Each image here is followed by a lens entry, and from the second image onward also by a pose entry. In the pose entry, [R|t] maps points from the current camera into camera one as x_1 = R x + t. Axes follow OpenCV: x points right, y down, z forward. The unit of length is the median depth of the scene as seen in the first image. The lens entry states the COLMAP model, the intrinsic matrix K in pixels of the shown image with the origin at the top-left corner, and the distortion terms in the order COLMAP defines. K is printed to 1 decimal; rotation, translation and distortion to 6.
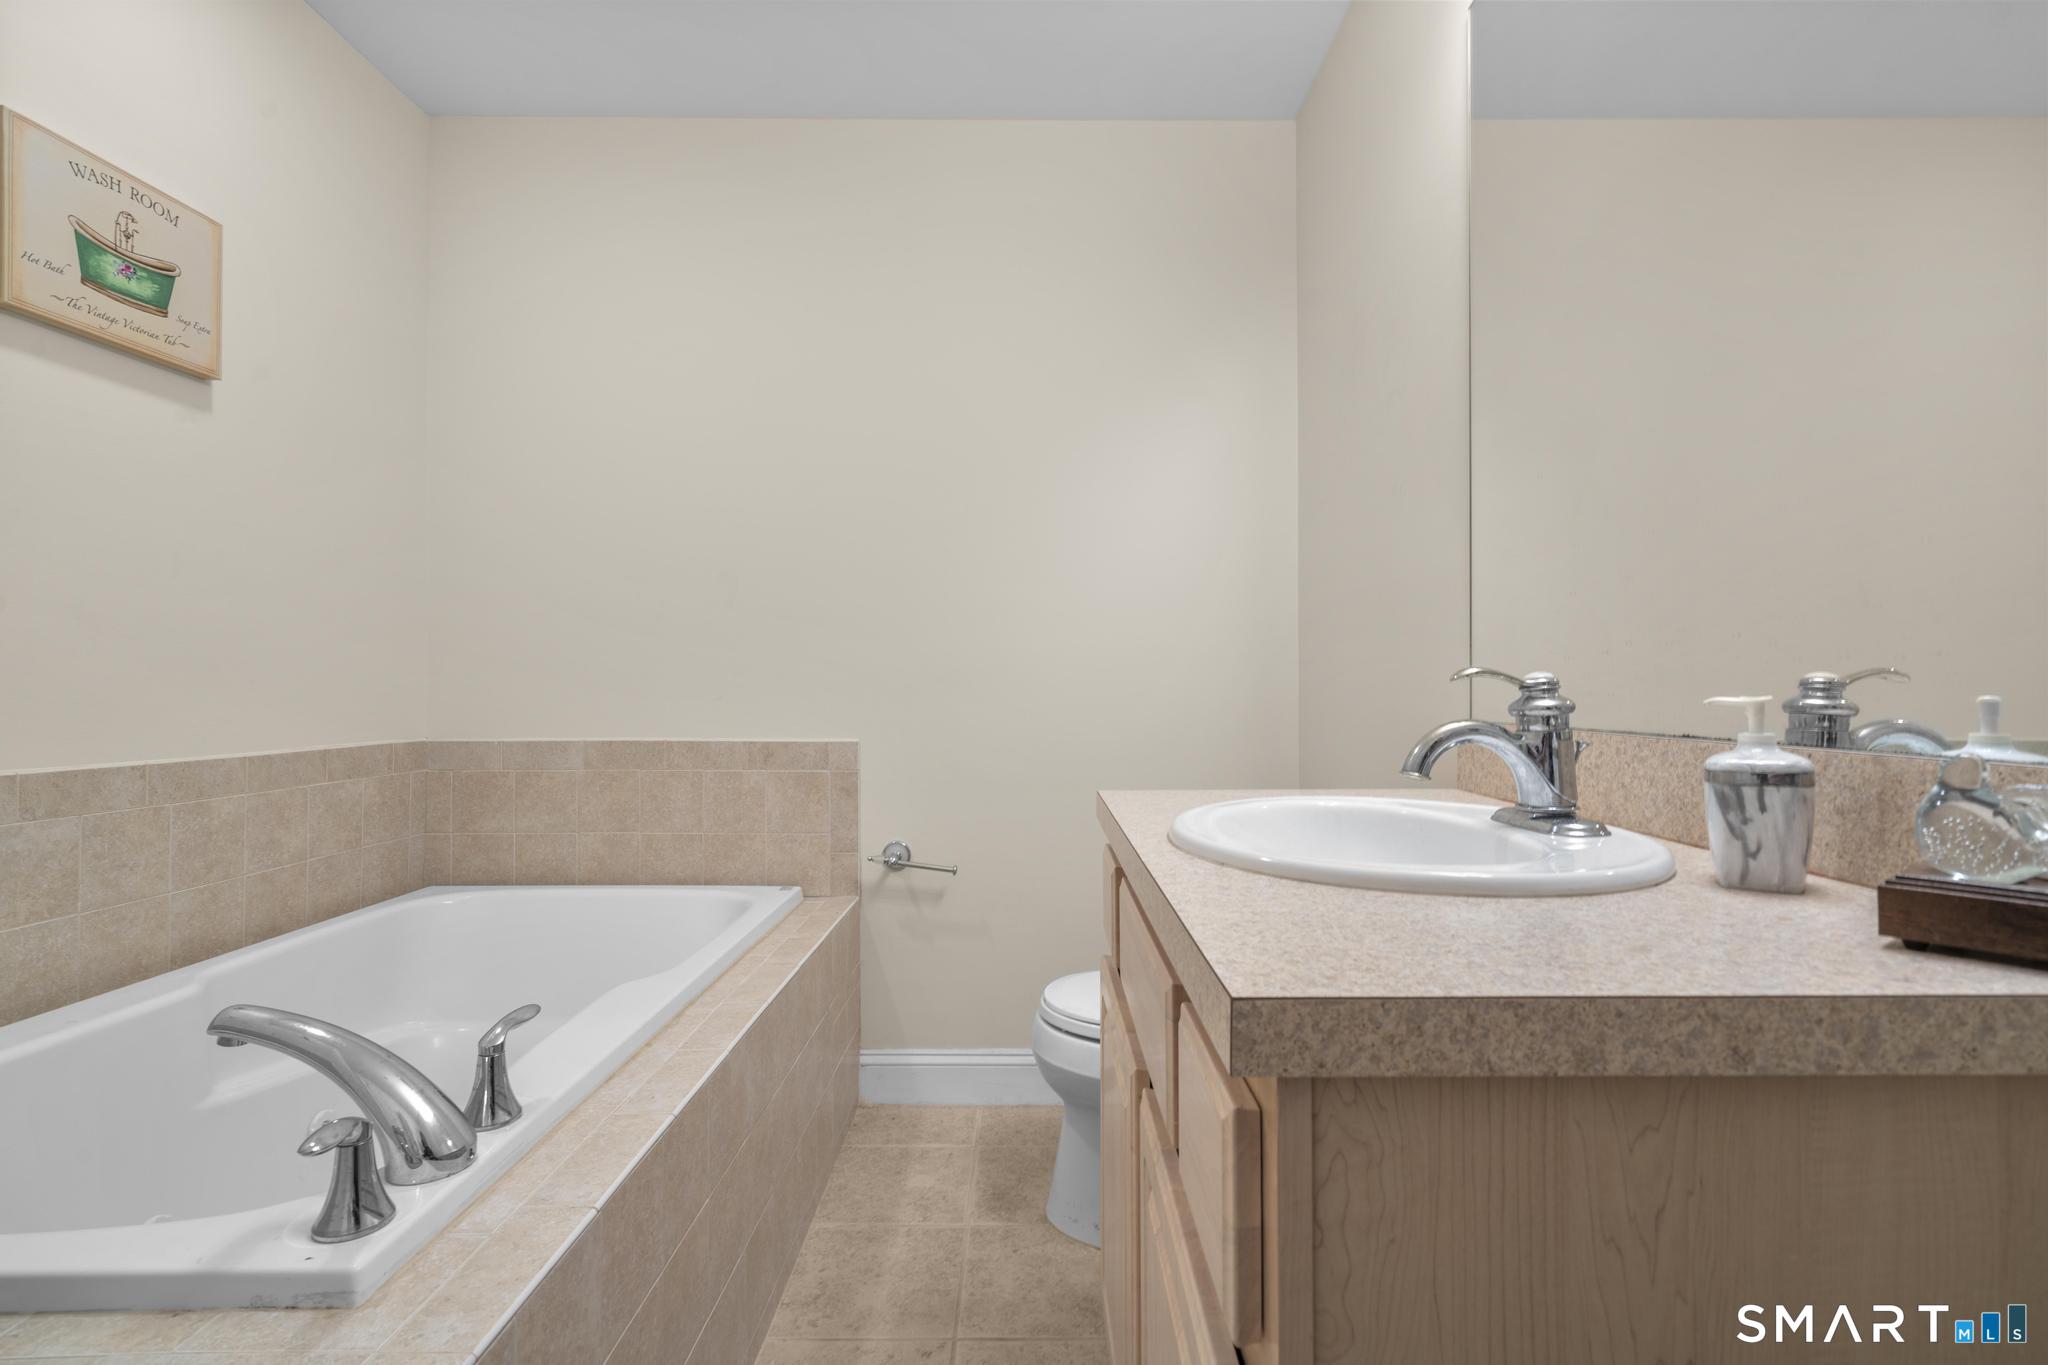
lens RADIAL K [[942.9, 0, 1027.3], [0, 942.9, 676.1], [0, 0, 1]] dist [-0.002615, 0.002198]
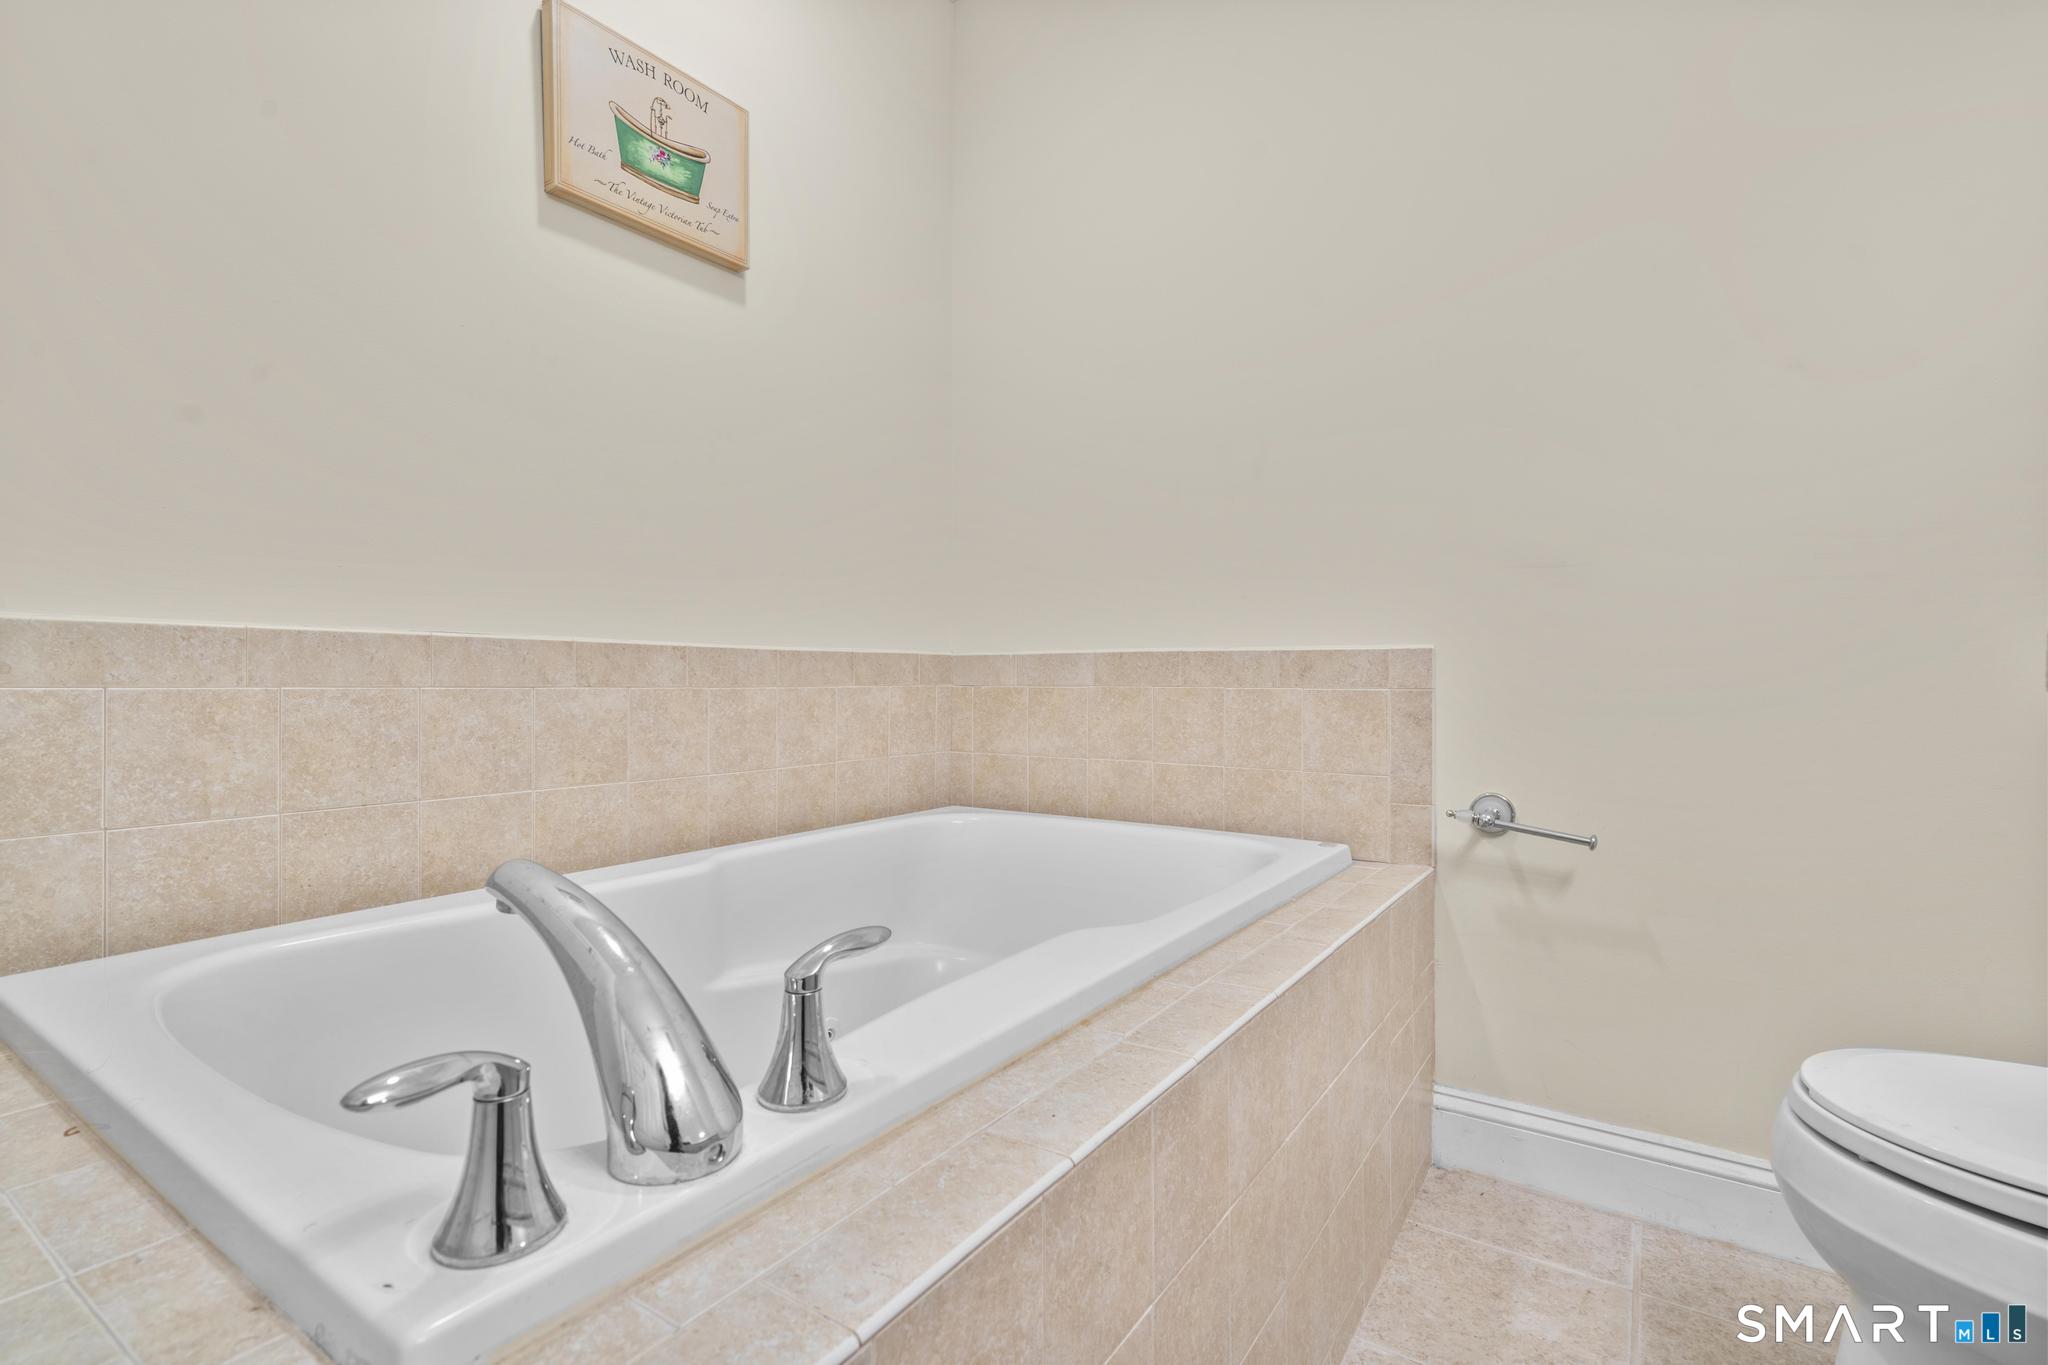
lens RADIAL K [[942.9, 0, 1027.3], [0, 942.9, 676.1], [0, 0, 1]] dist [-0.002615, 0.002198]
pose [[0.832408, 0.004131, -0.554147, -0.057474], [0.003178, 0.999920, 0.012228, 0.112342], [0.554154, -0.011940, 0.832329, 0.344475]]
